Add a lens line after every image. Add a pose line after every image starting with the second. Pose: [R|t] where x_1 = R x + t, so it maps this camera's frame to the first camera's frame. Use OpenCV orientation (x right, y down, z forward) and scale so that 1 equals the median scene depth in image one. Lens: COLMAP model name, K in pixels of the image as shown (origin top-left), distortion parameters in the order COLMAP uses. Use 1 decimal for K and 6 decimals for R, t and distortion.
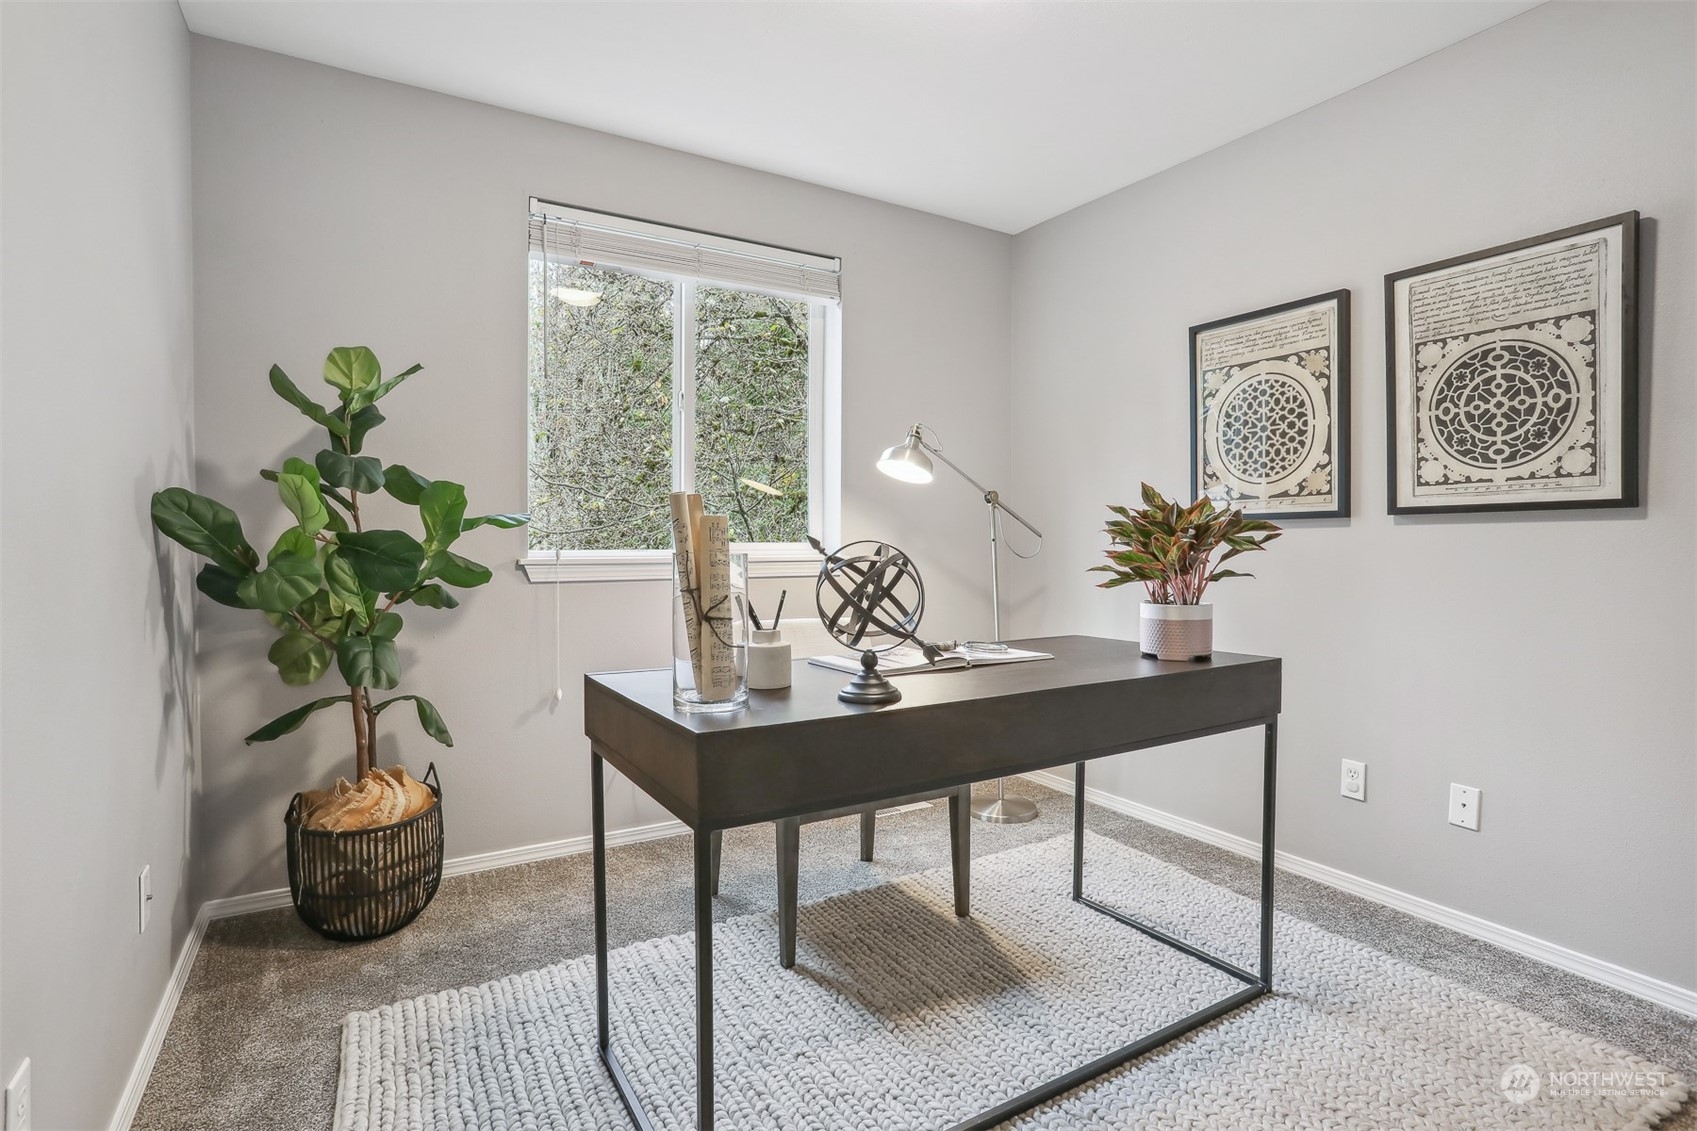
lens RADIAL K [[867.2, 0, 848.7], [0, 867.2, 554.2], [0, 0, 1]] dist [-0.011221, 0.009122]
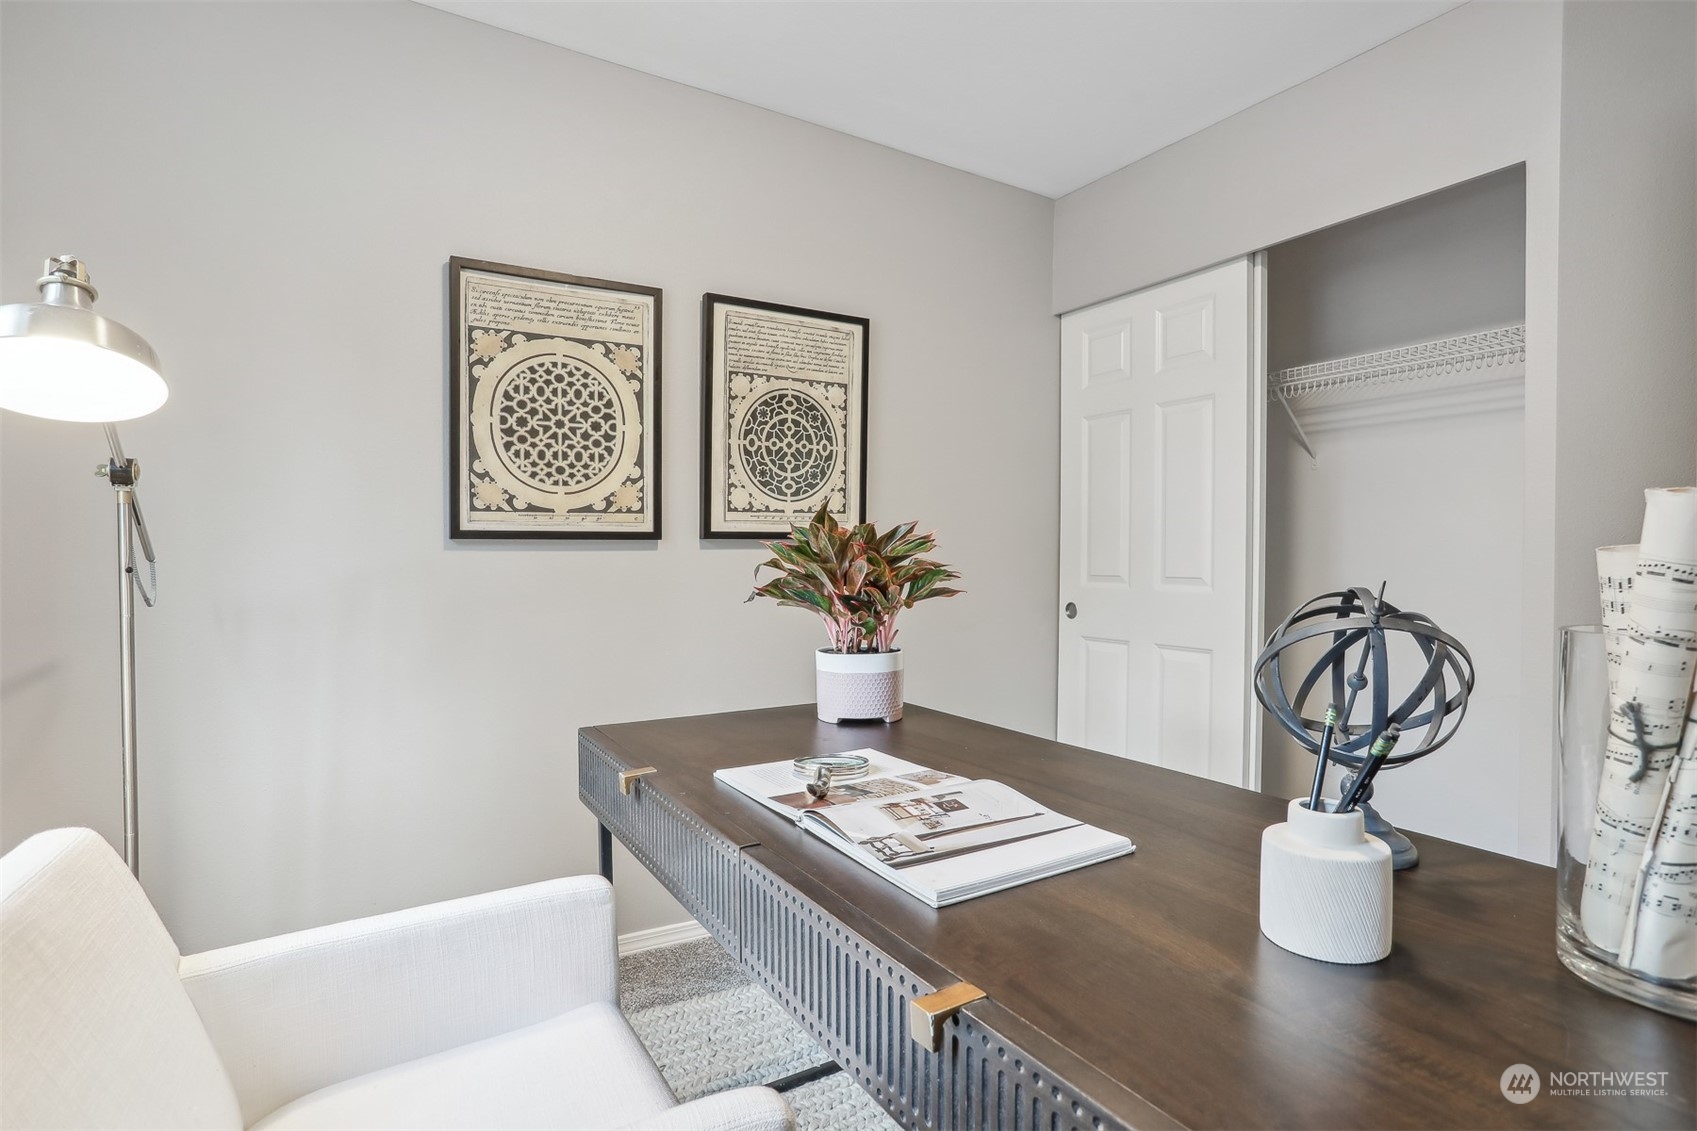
lens RADIAL K [[867.2, 0, 845.2], [0, 867.2, 581.3], [0, 0, 1]] dist [-0.011221, 0.009122]
pose [[0.012146, -0.012030, 0.999854, -0.371244], [0.023470, 0.999656, 0.011743, -0.005319], [-0.999651, 0.023324, 0.012424, 0.874339]]
